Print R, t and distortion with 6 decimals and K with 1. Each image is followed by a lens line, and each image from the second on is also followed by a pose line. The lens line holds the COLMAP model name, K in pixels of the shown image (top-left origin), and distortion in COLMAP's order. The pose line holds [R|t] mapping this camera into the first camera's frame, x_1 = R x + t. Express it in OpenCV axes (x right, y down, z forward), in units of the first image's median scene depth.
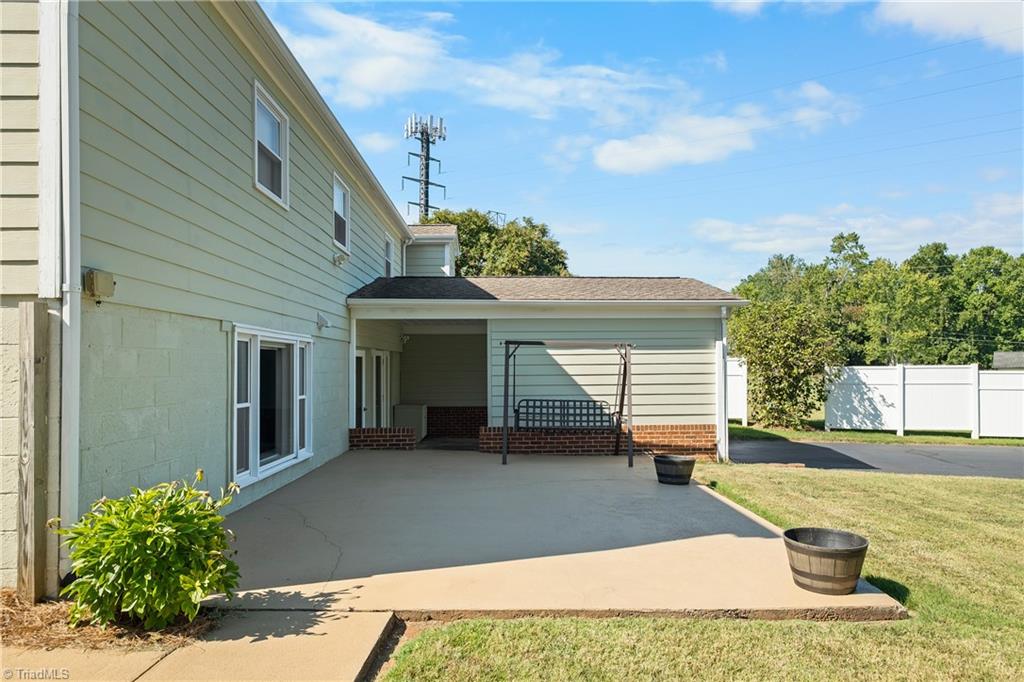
lens RADIAL K [[677.6, 0, 512.0], [0, 677.6, 341.0], [0, 0, 1]] dist [-0.000061, -0.000051]
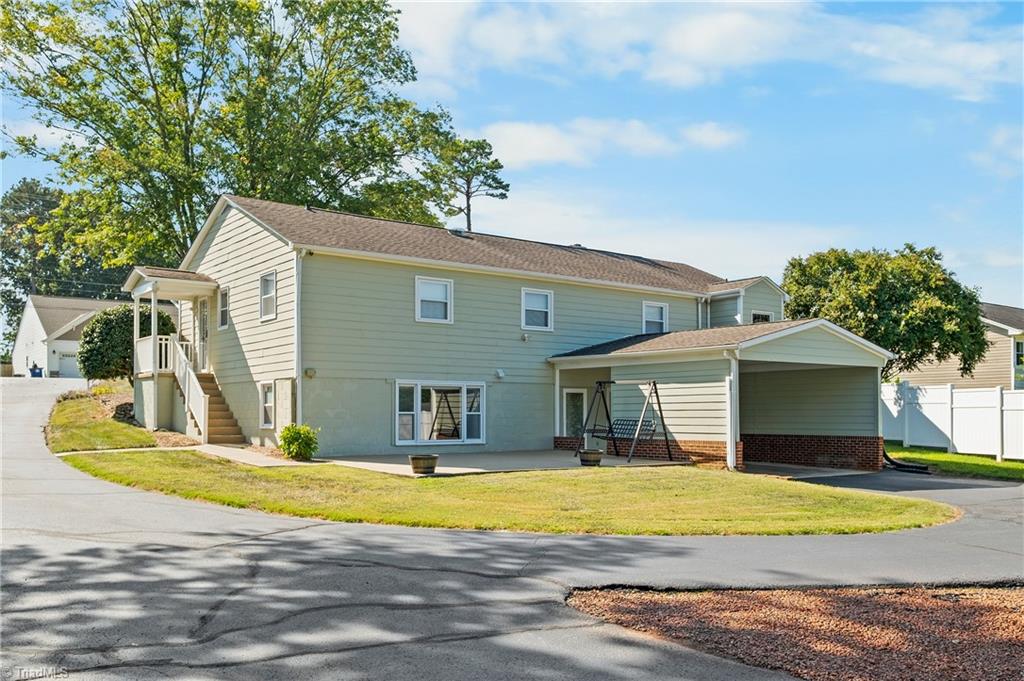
lens RADIAL K [[874.2, 0, 512.0], [0, 874.2, 340.5], [0, 0, 1]] dist [0.000941, 0.000979]
pose [[0.570047, -0.063013, -0.819192, 1.449482], [0.026712, 0.997949, -0.058175, 0.017046], [0.821178, 0.011280, 0.570561, -0.299161]]
